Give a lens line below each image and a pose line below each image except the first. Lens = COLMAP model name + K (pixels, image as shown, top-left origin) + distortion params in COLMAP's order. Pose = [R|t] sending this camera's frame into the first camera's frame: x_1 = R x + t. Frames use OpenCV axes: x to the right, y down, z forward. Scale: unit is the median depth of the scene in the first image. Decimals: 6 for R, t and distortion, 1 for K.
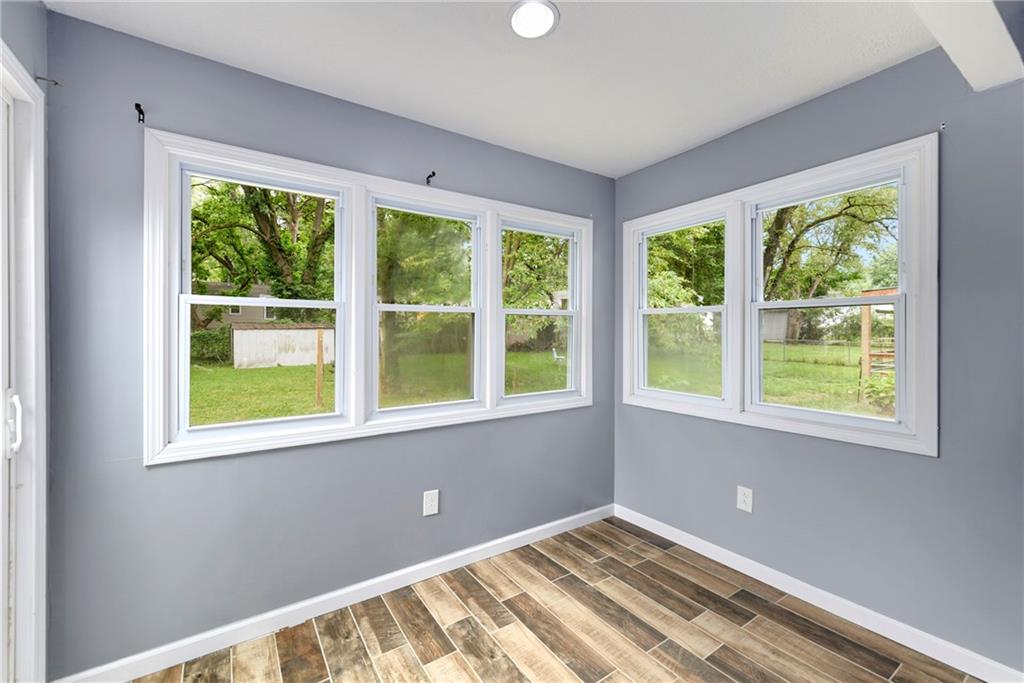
lens RADIAL K [[429.2, 0, 511.2], [0, 429.2, 329.8], [0, 0, 1]] dist [0.002364, 0.000059]
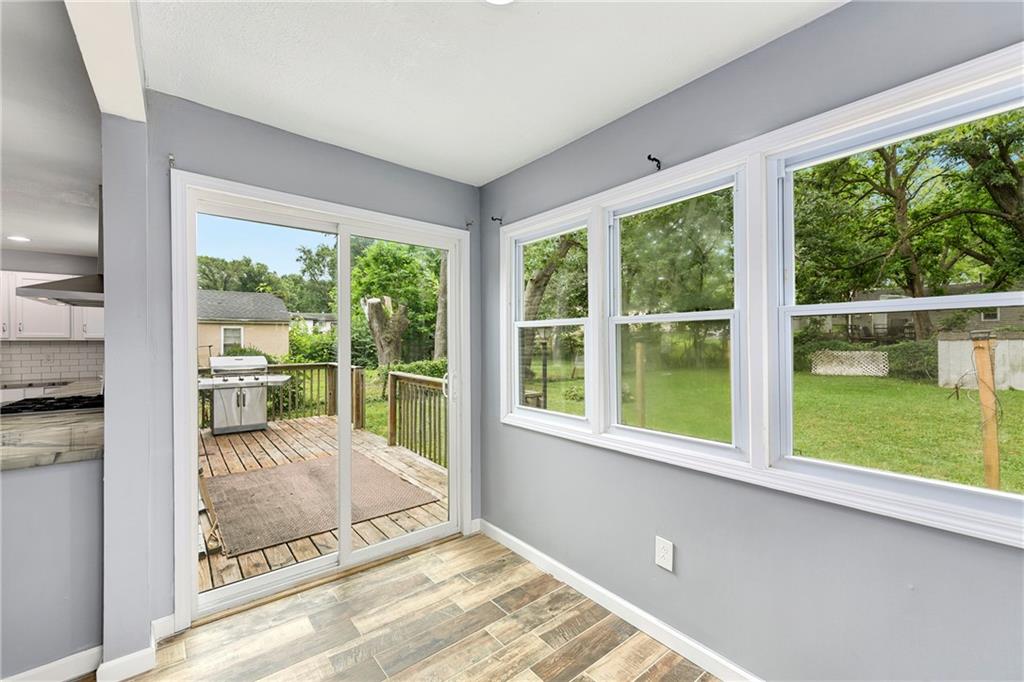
lens RADIAL K [[411.3, 0, 505.6], [0, 411.3, 333.6], [0, 0, 1]] dist [0.003224, 0.000060]
pose [[0.089048, -0.020140, -0.995824, 0.650359], [0.004499, 0.999793, -0.019818, -0.005548], [0.996017, -0.002715, 0.089120, 0.697972]]
